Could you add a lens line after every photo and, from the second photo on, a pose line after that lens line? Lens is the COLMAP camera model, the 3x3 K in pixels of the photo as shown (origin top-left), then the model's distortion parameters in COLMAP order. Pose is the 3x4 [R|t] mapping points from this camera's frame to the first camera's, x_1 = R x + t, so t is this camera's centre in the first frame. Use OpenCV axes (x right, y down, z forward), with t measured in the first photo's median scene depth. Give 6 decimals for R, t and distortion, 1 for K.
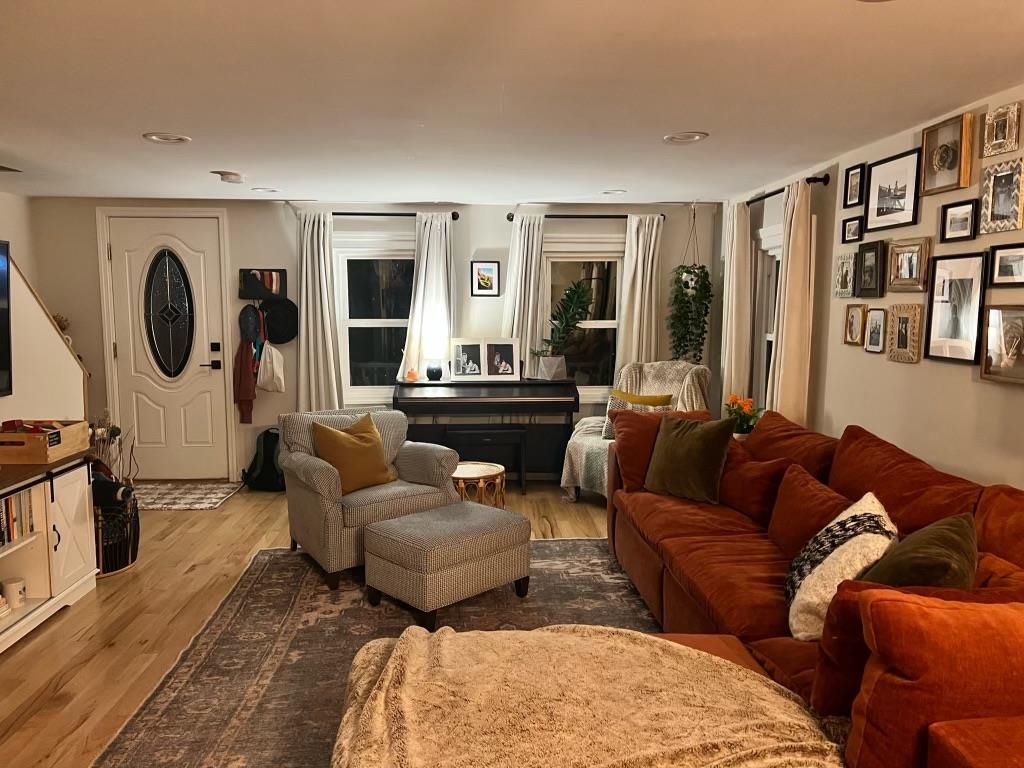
lens RADIAL K [[777.9, 0, 509.3], [0, 777.9, 385.2], [0, 0, 1]] dist [-0.013984, -0.005577]
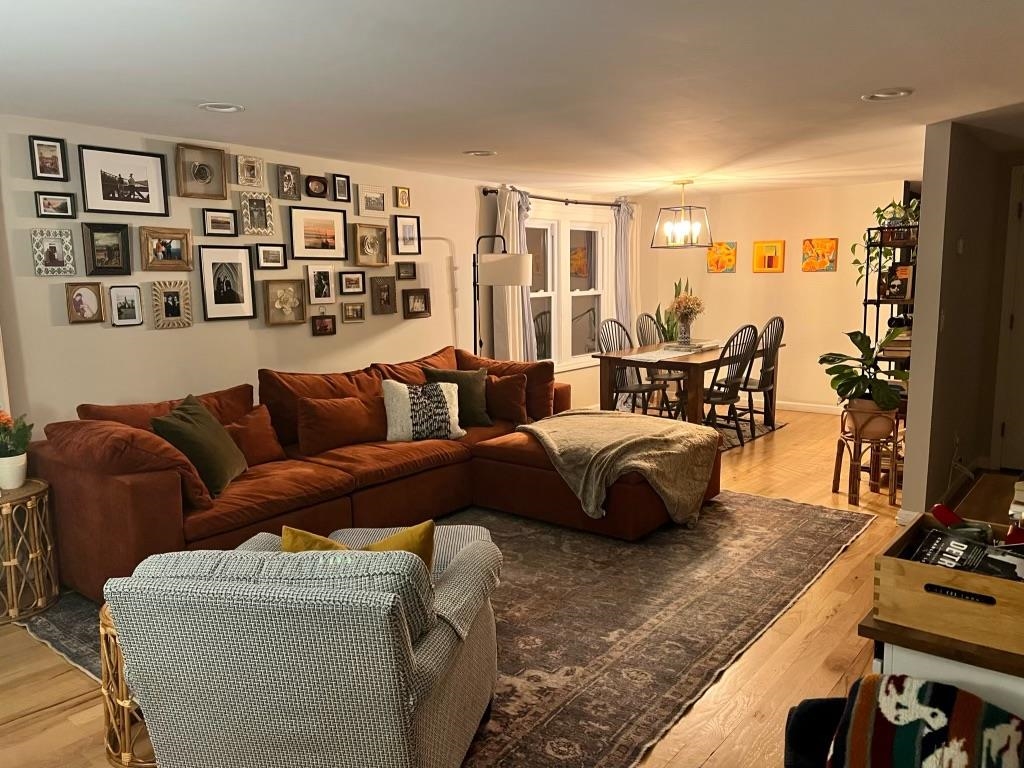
lens RADIAL K [[777.9, 0, 510.6], [0, 777.9, 386.7], [0, 0, 1]] dist [-0.013984, -0.005577]
pose [[-0.741022, -0.092905, 0.665023, -0.775828], [0.078193, 0.971705, 0.222878, -0.184752], [-0.666913, 0.217158, -0.712790, 1.652088]]
